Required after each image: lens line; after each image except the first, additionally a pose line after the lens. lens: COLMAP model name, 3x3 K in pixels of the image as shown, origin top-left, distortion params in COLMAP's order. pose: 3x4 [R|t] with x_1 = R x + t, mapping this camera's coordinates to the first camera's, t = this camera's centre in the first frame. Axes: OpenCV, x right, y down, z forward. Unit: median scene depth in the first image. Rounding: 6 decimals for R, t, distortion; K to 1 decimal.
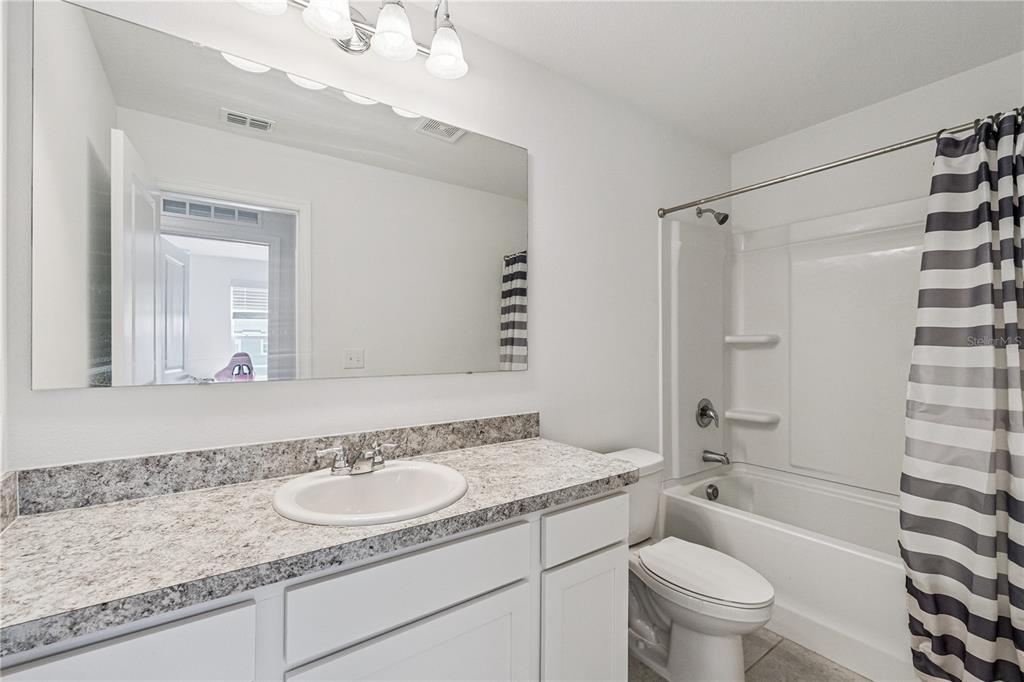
lens RADIAL K [[438.6, 0, 508.6], [0, 438.6, 346.1], [0, 0, 1]] dist [0.012120, 0.000139]
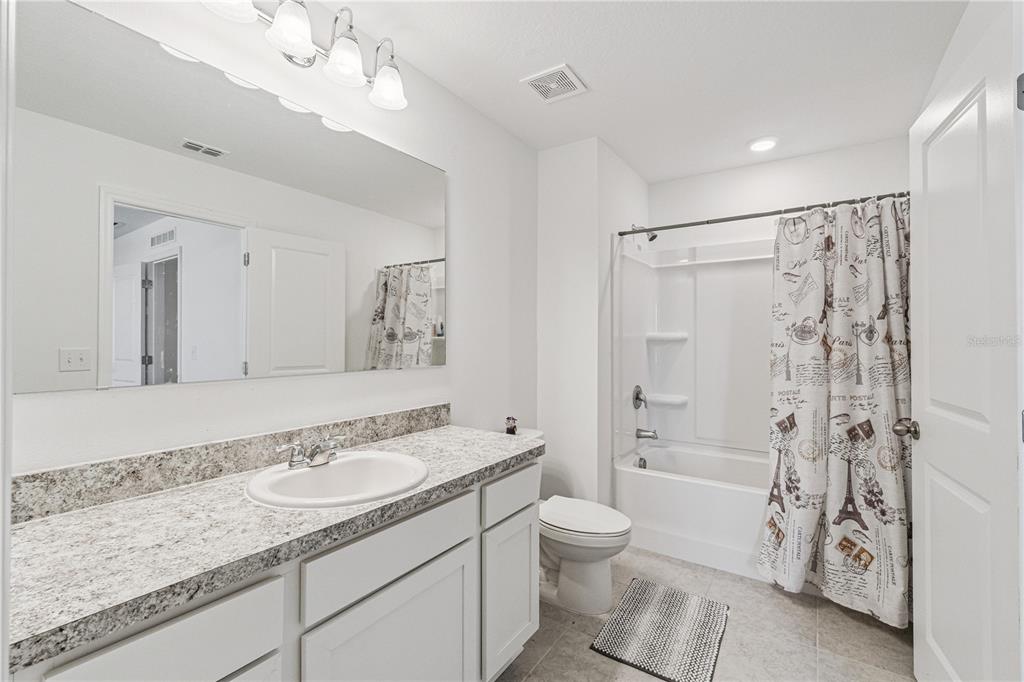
lens RADIAL K [[438.3, 0, 512.0], [0, 438.3, 341.0], [0, 0, 1]] dist [0.000038, -0.000104]
pose [[0.931483, 0.008049, 0.363696, -0.271487], [-0.006667, 0.999965, -0.005053, -0.012940], [-0.363724, 0.002282, 0.931504, -0.168077]]
